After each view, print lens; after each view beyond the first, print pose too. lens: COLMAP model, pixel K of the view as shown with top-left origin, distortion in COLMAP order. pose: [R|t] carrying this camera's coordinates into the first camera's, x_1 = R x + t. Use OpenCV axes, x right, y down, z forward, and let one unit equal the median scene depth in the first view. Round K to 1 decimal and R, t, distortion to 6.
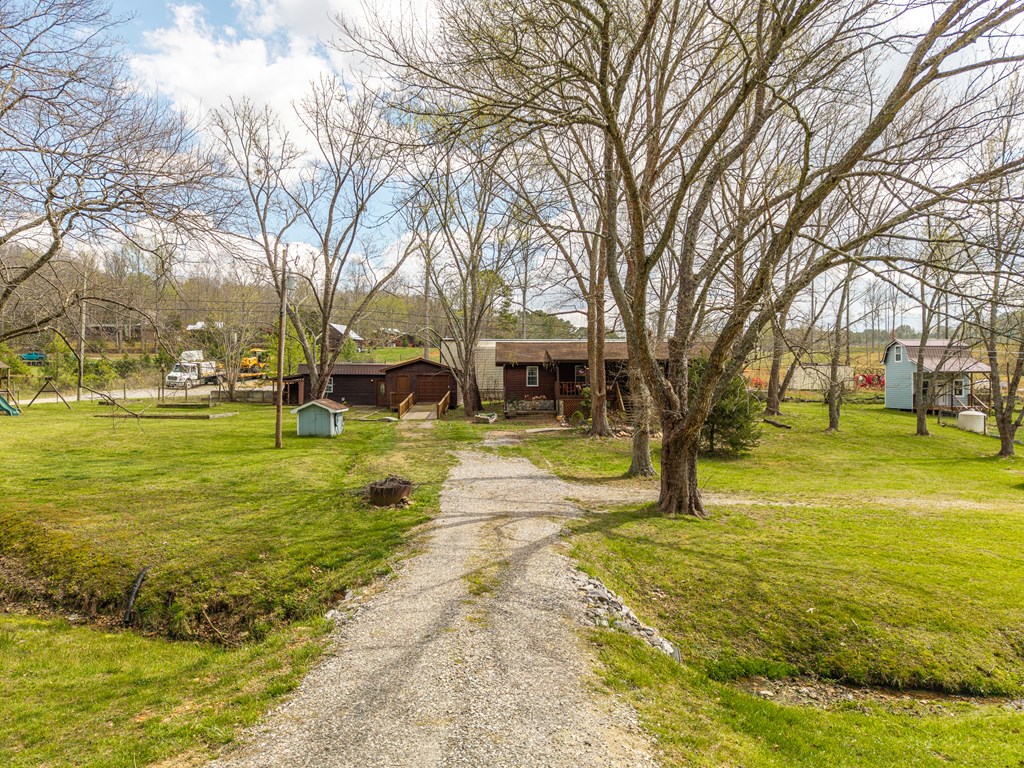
lens RADIAL K [[718.0, 0, 508.8], [0, 718.0, 385.3], [0, 0, 1]] dist [0.020057, -0.023279]
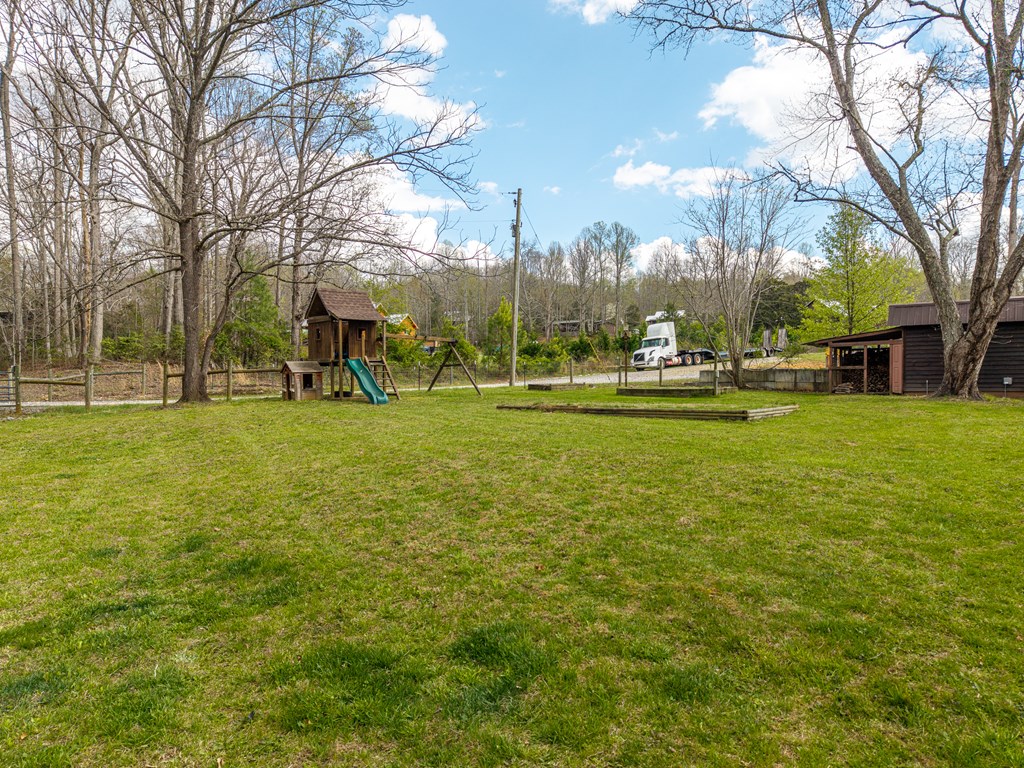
lens RADIAL K [[718.0, 0, 510.8], [0, 718.0, 386.4], [0, 0, 1]] dist [0.020057, -0.023279]
pose [[0.824948, 0.001595, -0.565206, -0.214946], [0.000134, 0.999995, 0.003018, 0.019575], [0.565208, -0.002566, 0.824944, 0.439411]]
